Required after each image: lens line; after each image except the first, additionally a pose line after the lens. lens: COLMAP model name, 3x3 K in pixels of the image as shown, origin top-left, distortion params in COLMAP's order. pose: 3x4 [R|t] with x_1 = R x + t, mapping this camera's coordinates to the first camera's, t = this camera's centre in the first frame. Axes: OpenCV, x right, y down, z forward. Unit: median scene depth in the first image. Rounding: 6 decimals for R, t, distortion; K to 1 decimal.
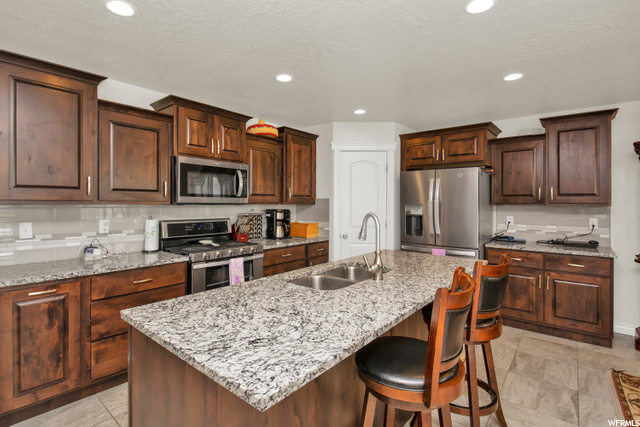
lens RADIAL K [[310.4, 0, 322.3], [0, 310.4, 202.7], [0, 0, 1]] dist [-0.020204, -0.000596]
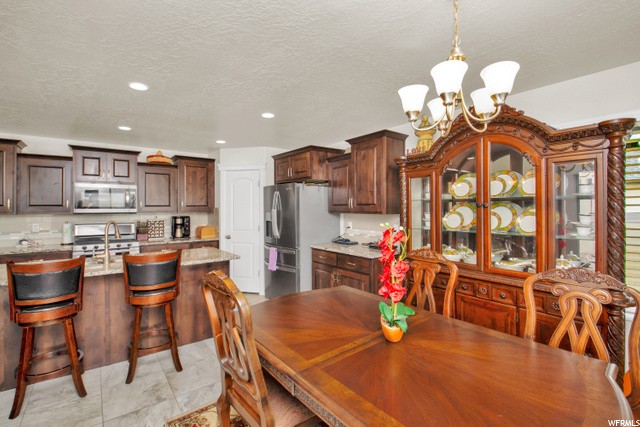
lens RADIAL K [[286.2, 0, 318.4], [0, 286.2, 206.9], [0, 0, 1]] dist [0.000384, -0.018709]
pose [[0.977471, -0.007857, -0.210924, 0.773937], [0.007640, 0.999969, -0.001844, -0.013341], [0.210932, 0.000192, 0.977501, -0.093311]]
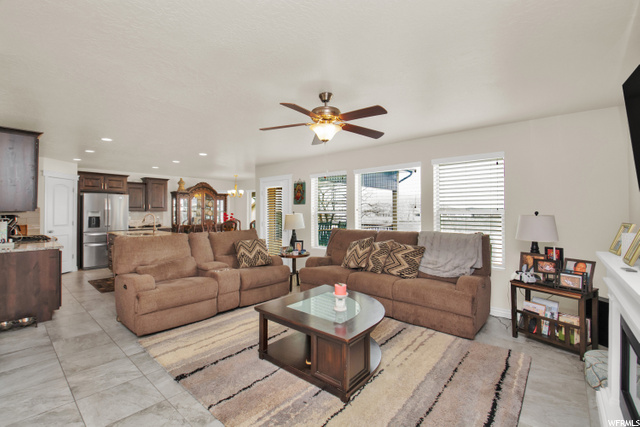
lens RADIAL K [[286.2, 0, 318.4], [0, 286.2, 206.9], [0, 0, 1]] dist [0.000384, -0.018709]
pose [[0.017335, 0.012373, 0.999773, -1.497503], [0.000600, 0.999923, -0.012385, 0.001522], [-0.999850, 0.000814, 0.017326, -0.429768]]
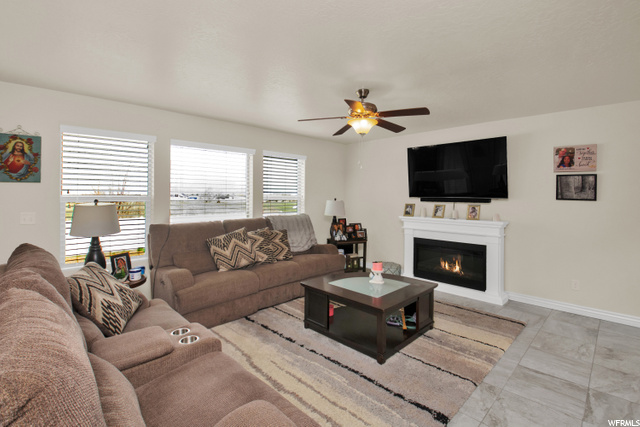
lens RADIAL K [[300.6, 0, 320.0], [0, 300.6, 194.3], [0, 0, 1]] dist [0.001131, -0.018924]
pose [[-0.995210, -0.010093, 0.097242, -0.699928], [-0.010432, 0.999941, -0.002978, -0.008148], [-0.097206, -0.003978, -0.995256, 0.421271]]
